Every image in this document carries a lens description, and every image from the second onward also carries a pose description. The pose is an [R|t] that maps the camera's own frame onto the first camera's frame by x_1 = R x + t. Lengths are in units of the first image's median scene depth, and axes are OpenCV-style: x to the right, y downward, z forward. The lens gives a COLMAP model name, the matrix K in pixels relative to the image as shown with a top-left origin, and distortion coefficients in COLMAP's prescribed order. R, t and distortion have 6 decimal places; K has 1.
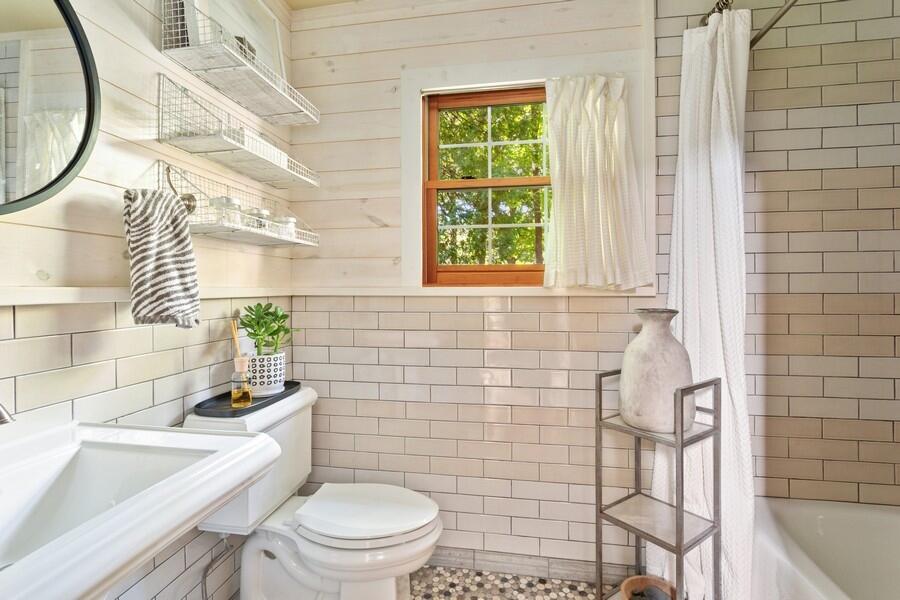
lens RADIAL K [[431.2, 0, 450.3], [0, 431.2, 285.2], [0, 0, 1]] dist [0.000965, 0.000461]
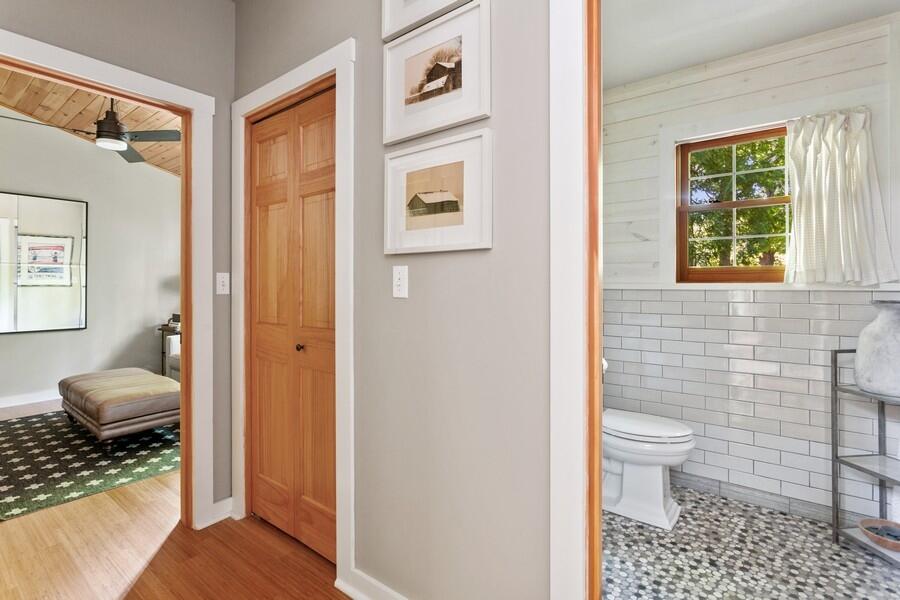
lens RADIAL K [[431.2, 0, 450.3], [0, 431.2, 285.2], [0, 0, 1]] dist [0.000965, 0.000461]
pose [[0.881242, 0.000201, -0.472666, -0.052899], [0.004778, 0.999945, 0.009334, -0.006553], [0.472642, -0.010484, 0.881192, -0.610030]]
